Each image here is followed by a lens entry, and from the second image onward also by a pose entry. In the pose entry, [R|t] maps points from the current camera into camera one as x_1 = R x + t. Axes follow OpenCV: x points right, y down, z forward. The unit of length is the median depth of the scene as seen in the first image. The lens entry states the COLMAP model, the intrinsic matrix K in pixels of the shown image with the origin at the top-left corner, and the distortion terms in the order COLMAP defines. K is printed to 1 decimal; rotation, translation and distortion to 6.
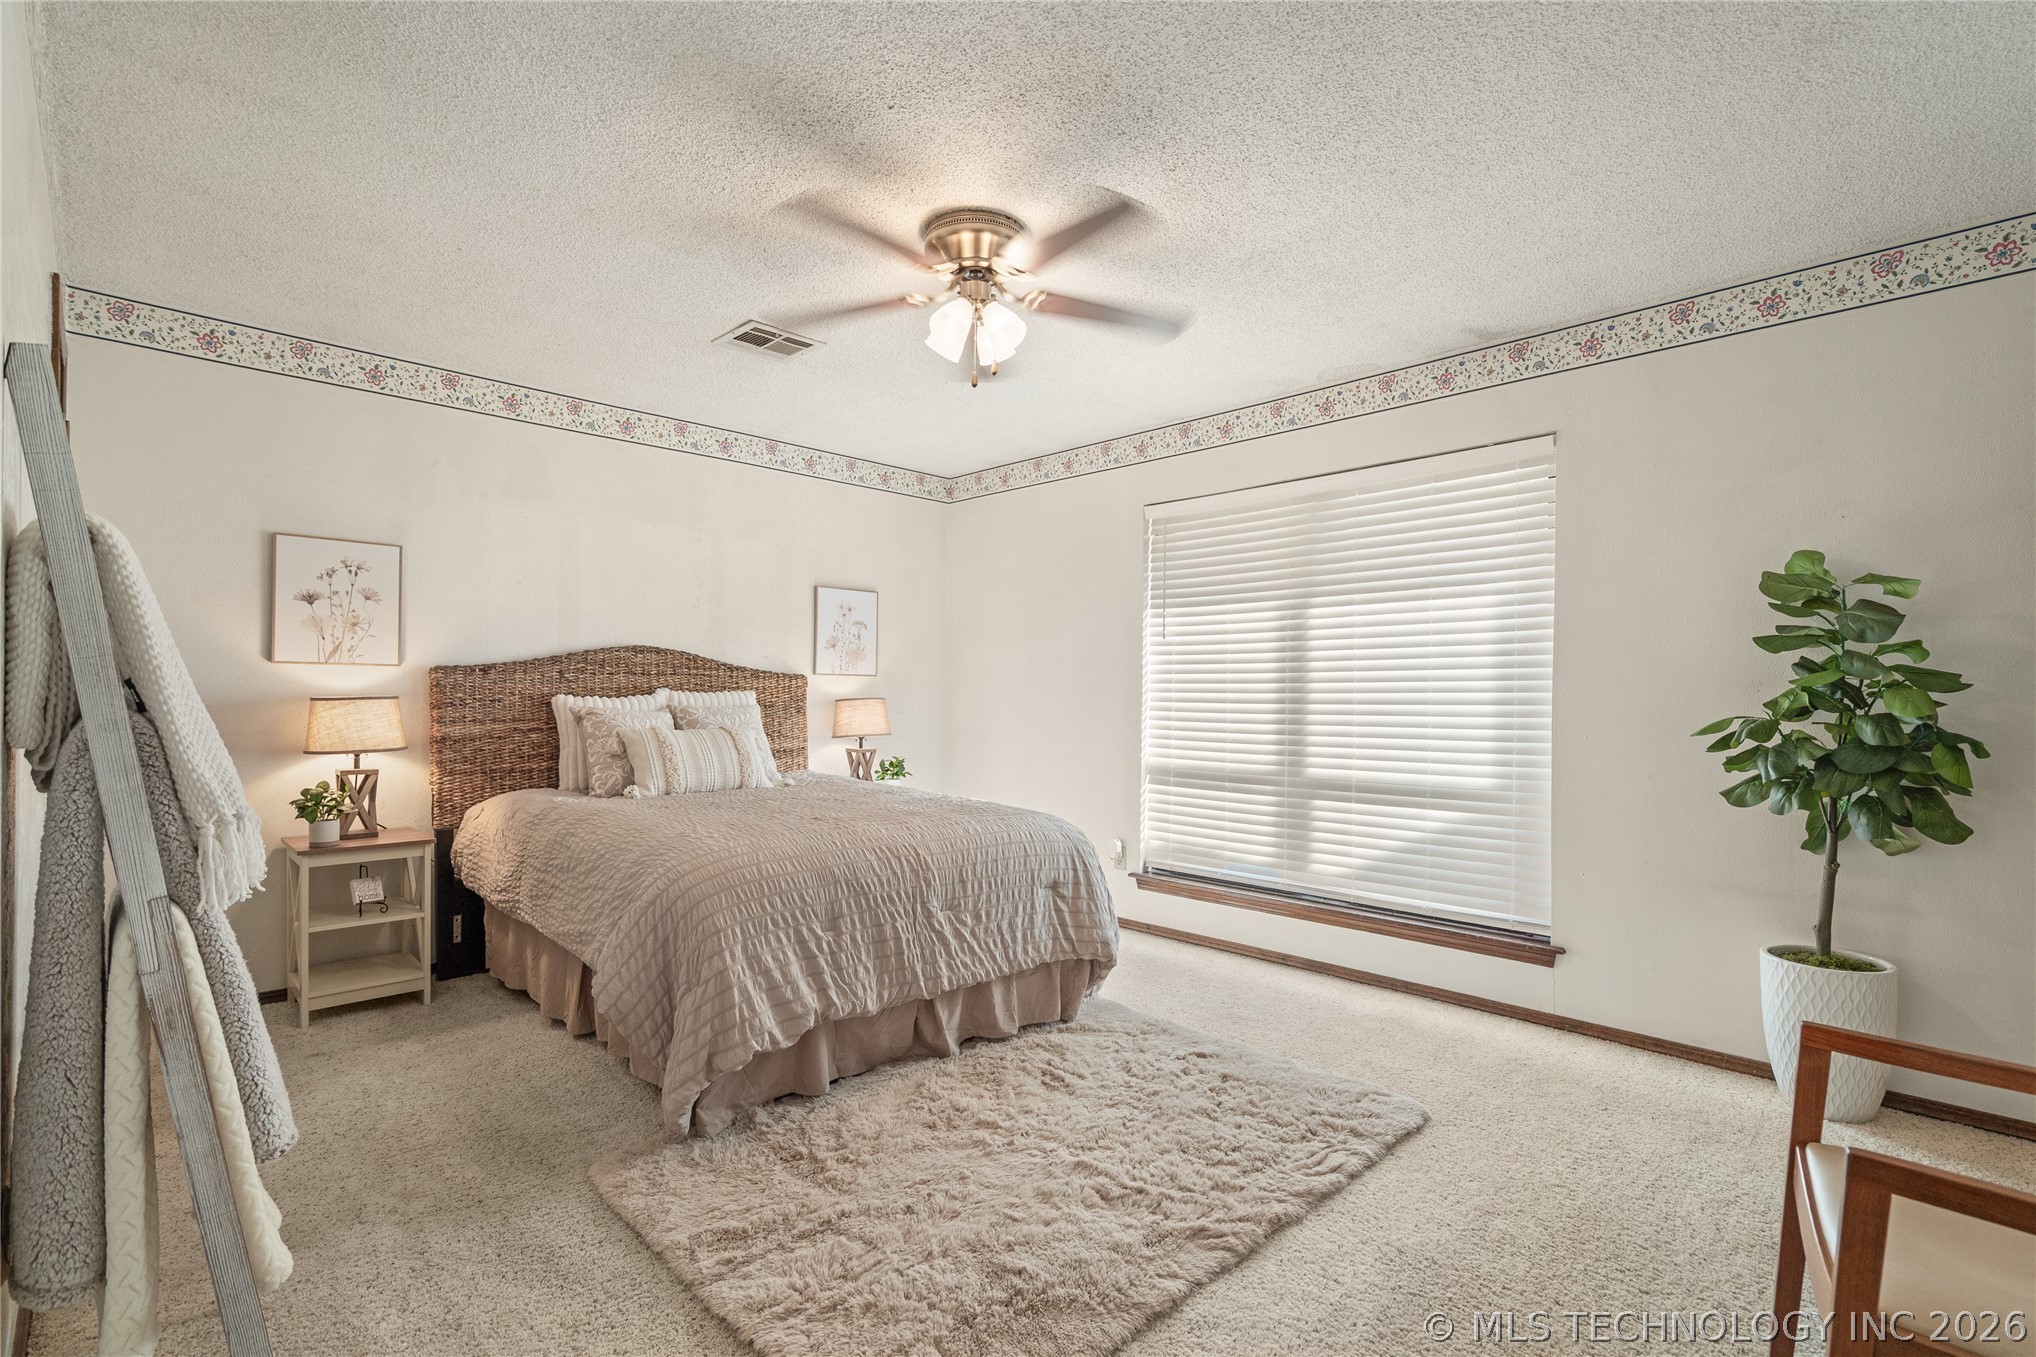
lens RADIAL K [[946.2, 0, 1012.3], [0, 946.2, 706.1], [0, 0, 1]] dist [0.000072, 0.000307]
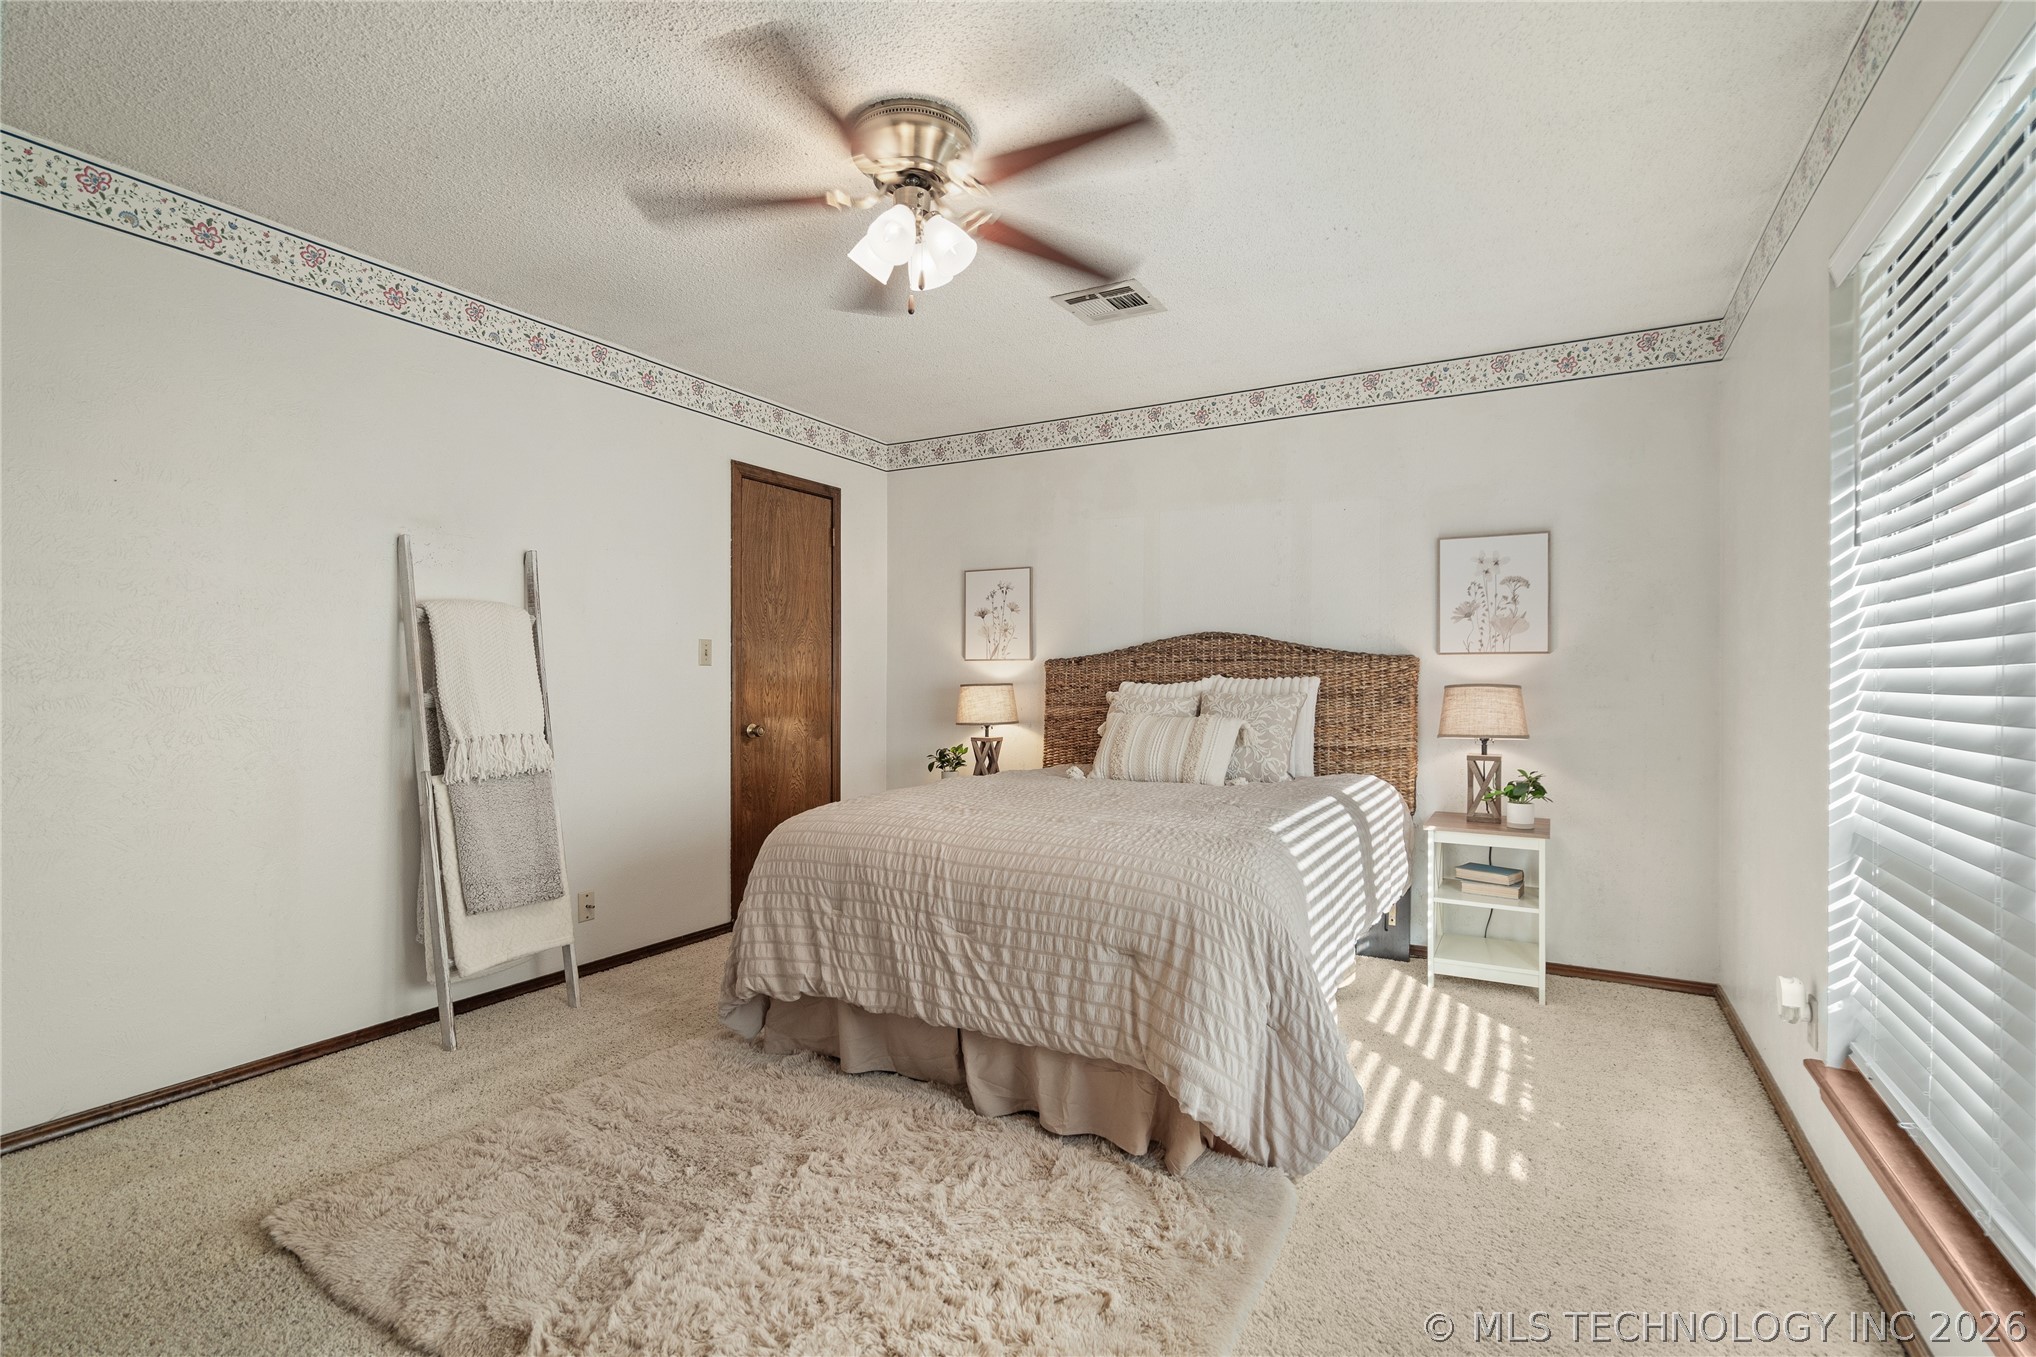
lens RADIAL K [[932.5, 0, 1016.0], [0, 932.5, 687.5], [0, 0, 1]] dist [-0.016041, 0.000004]
pose [[0.281394, -0.001786, -0.959591, 0.583921], [-0.010984, 0.999927, -0.005082, 0.001653], [0.959529, 0.011970, 0.281354, 0.642583]]
